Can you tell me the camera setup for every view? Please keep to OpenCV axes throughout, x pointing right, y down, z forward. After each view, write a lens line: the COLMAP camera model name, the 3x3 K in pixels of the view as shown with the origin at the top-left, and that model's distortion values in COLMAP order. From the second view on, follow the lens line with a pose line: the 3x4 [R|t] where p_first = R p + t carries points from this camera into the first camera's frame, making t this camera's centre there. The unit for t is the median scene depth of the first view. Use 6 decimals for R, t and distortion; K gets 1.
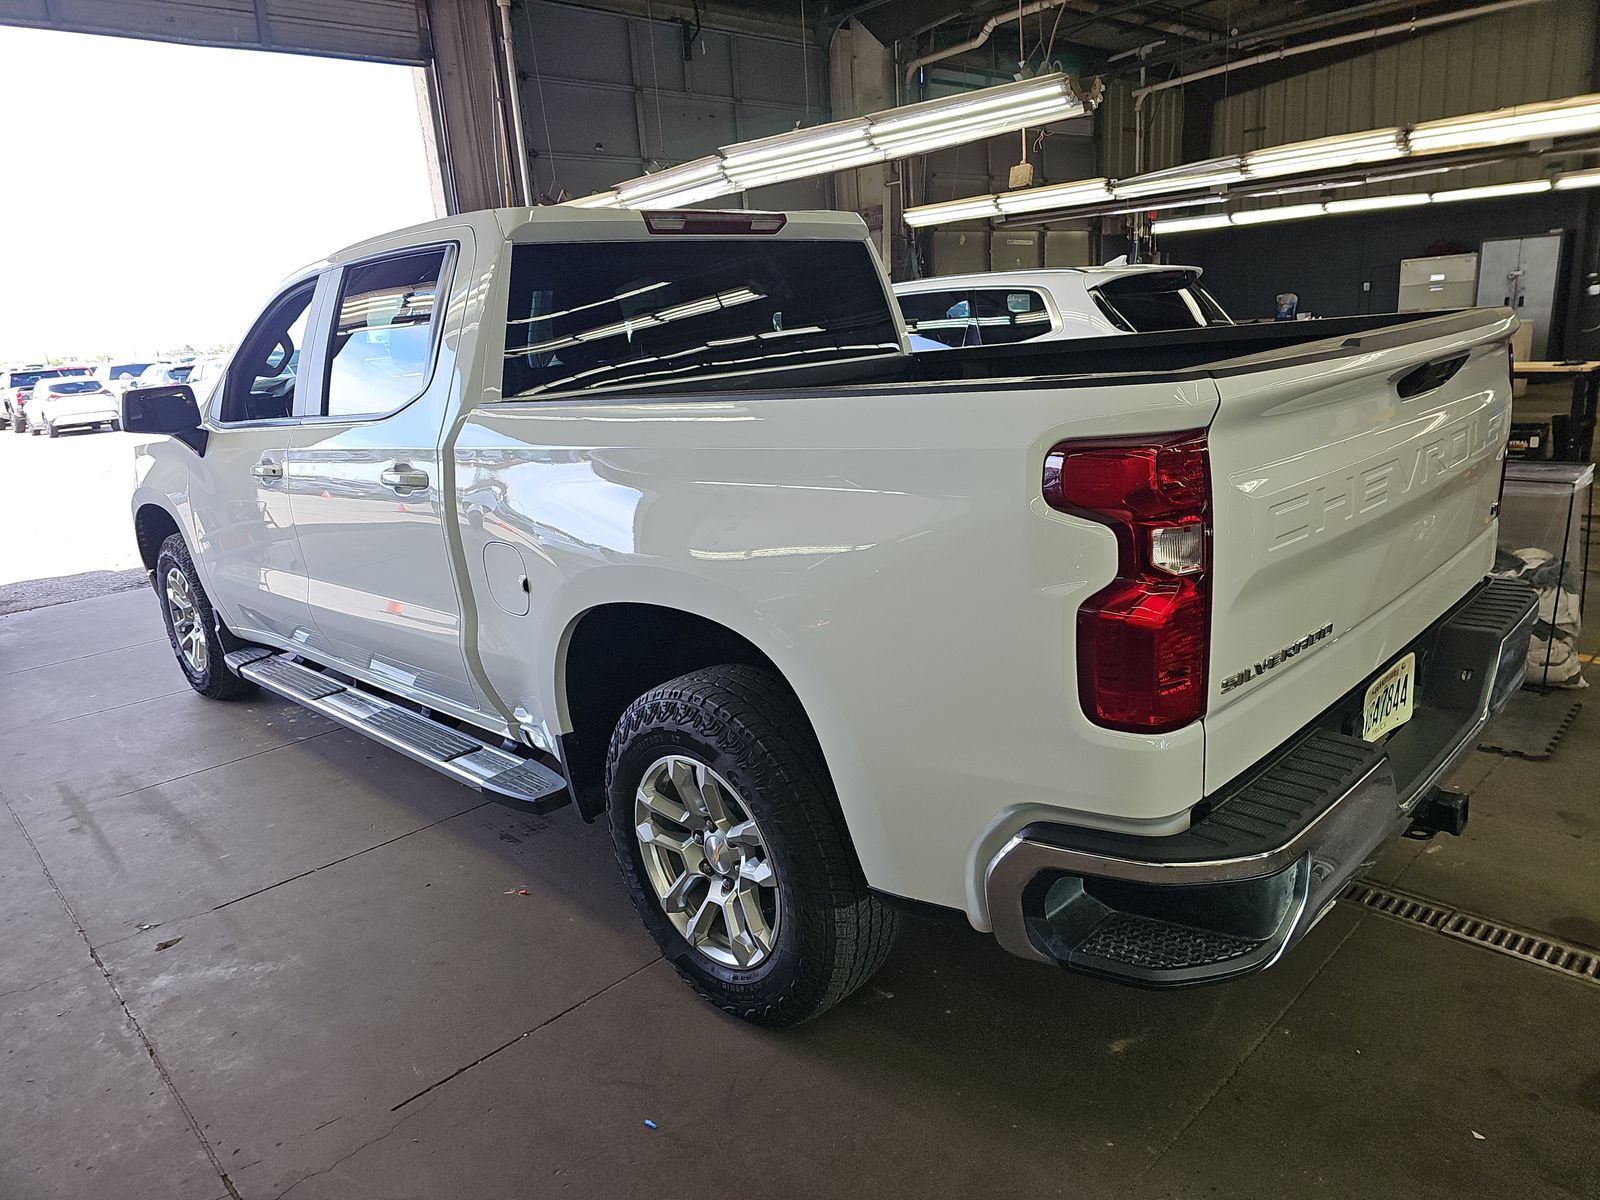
lens RADIAL K [[1070.1, 0, 797.3], [0, 1070.1, 613.3], [0, 0, 1]] dist [0.022204, -0.016018]
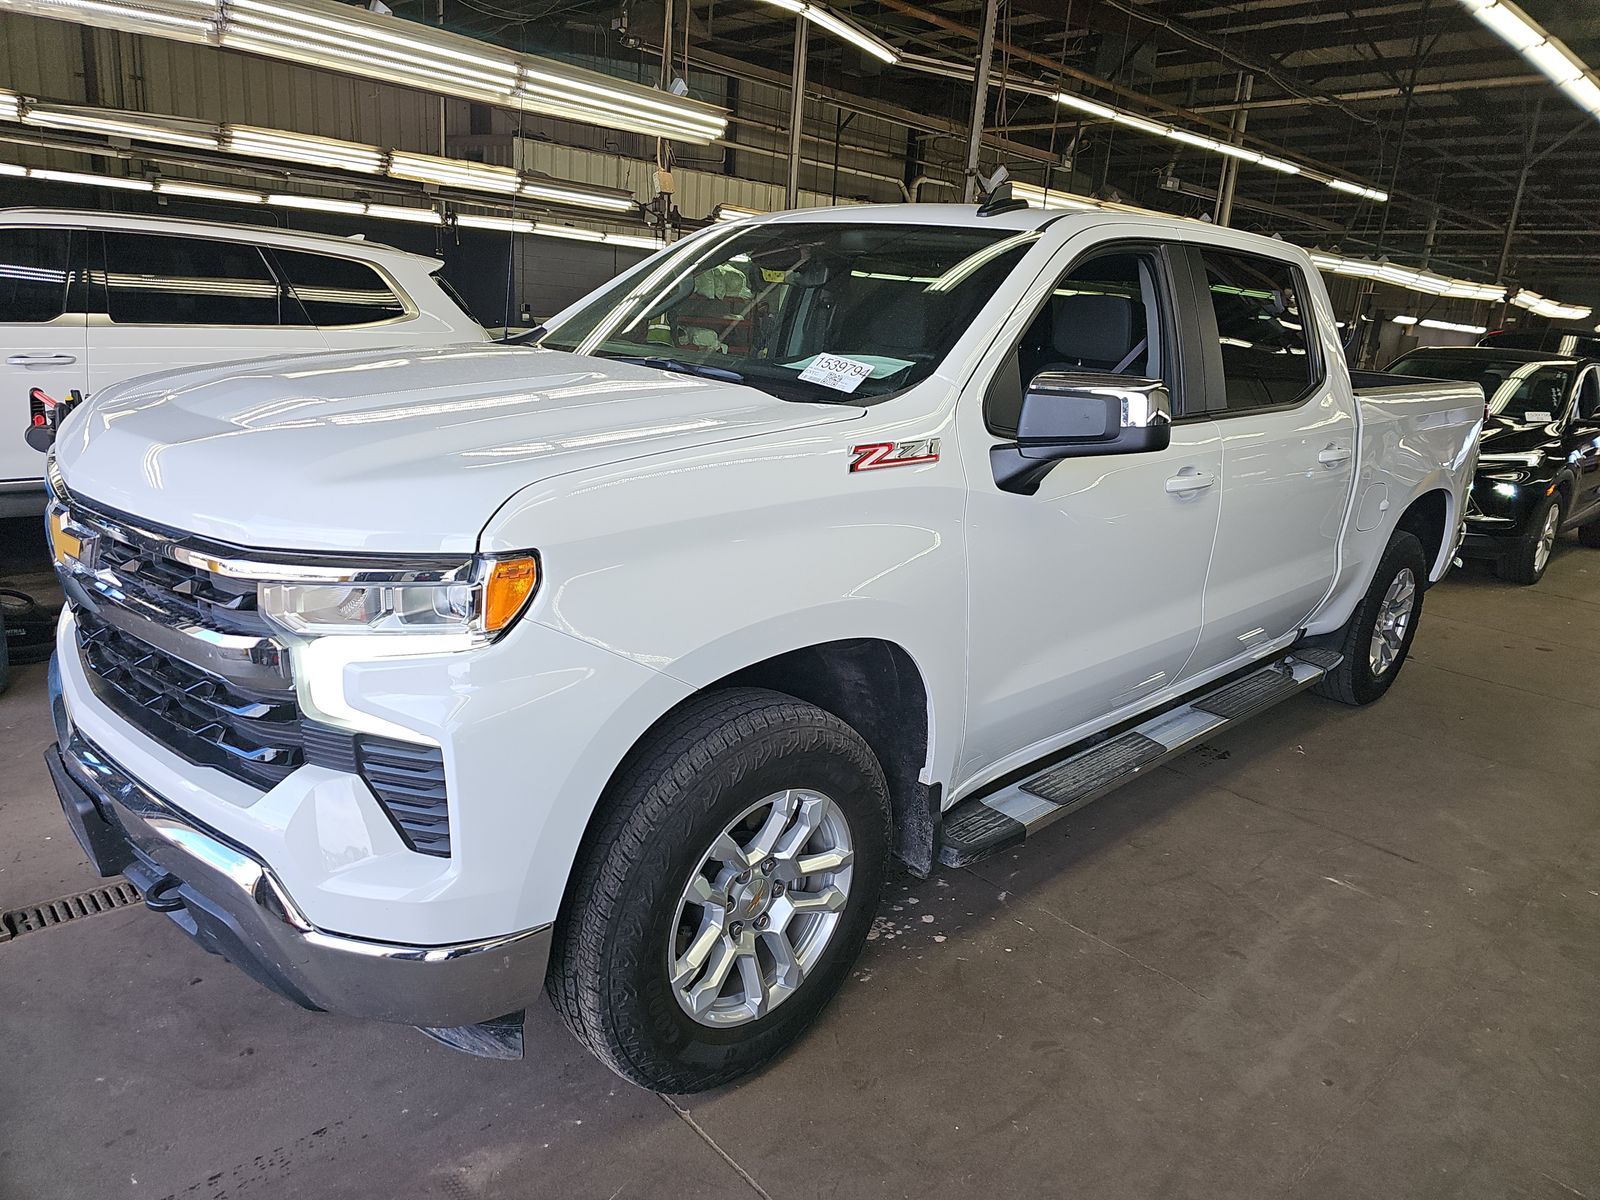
lens RADIAL K [[1070.1, 0, 797.2], [0, 1070.1, 600.2], [0, 0, 1]] dist [0.022204, -0.016018]
pose [[-0.023867, -0.194270, 0.980658, -0.741283], [0.196557, 0.960878, 0.195136, -0.150326], [-0.980202, 0.197412, 0.015252, 0.747509]]
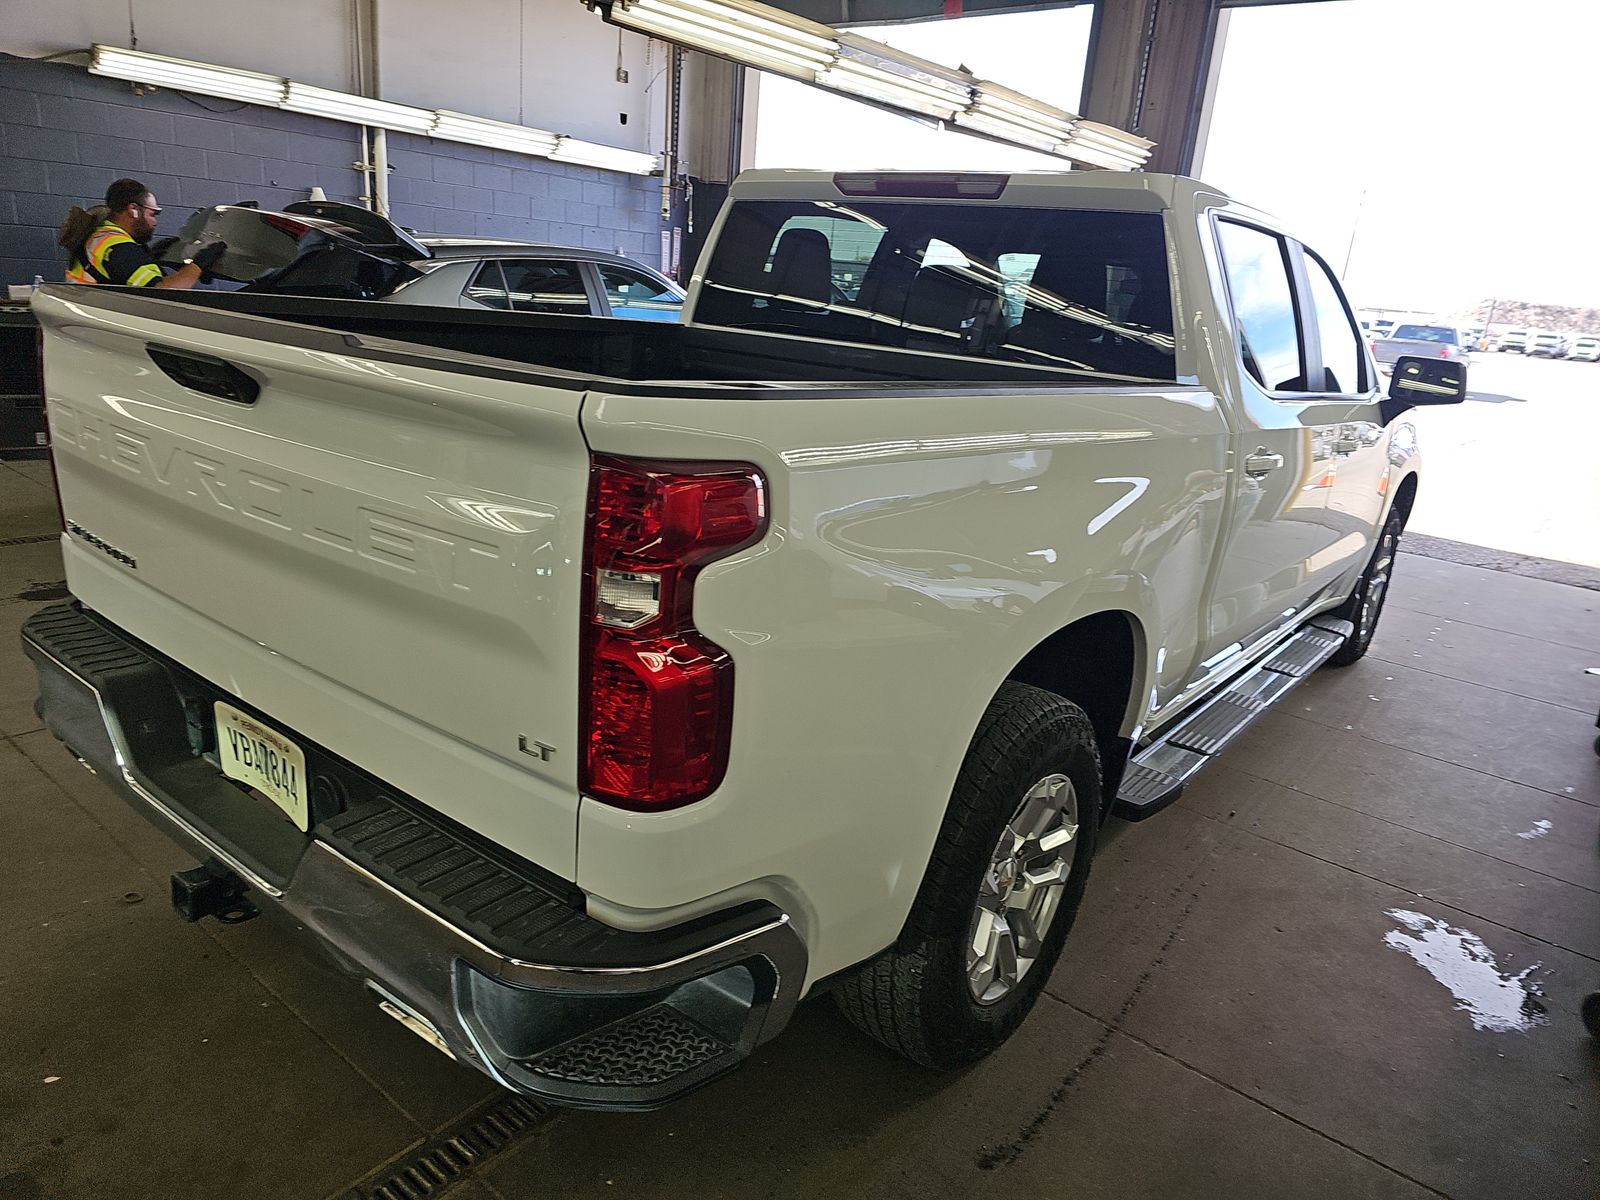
lens RADIAL K [[1070.1, 0, 800.3], [0, 1070.1, 601.8], [0, 0, 1]] dist [0.022204, -0.016018]
pose [[0.109799, 0.369966, -0.922534, 0.451167], [-0.344905, 0.884656, 0.313726, -0.149174], [0.932193, 0.283740, 0.224738, 0.396460]]
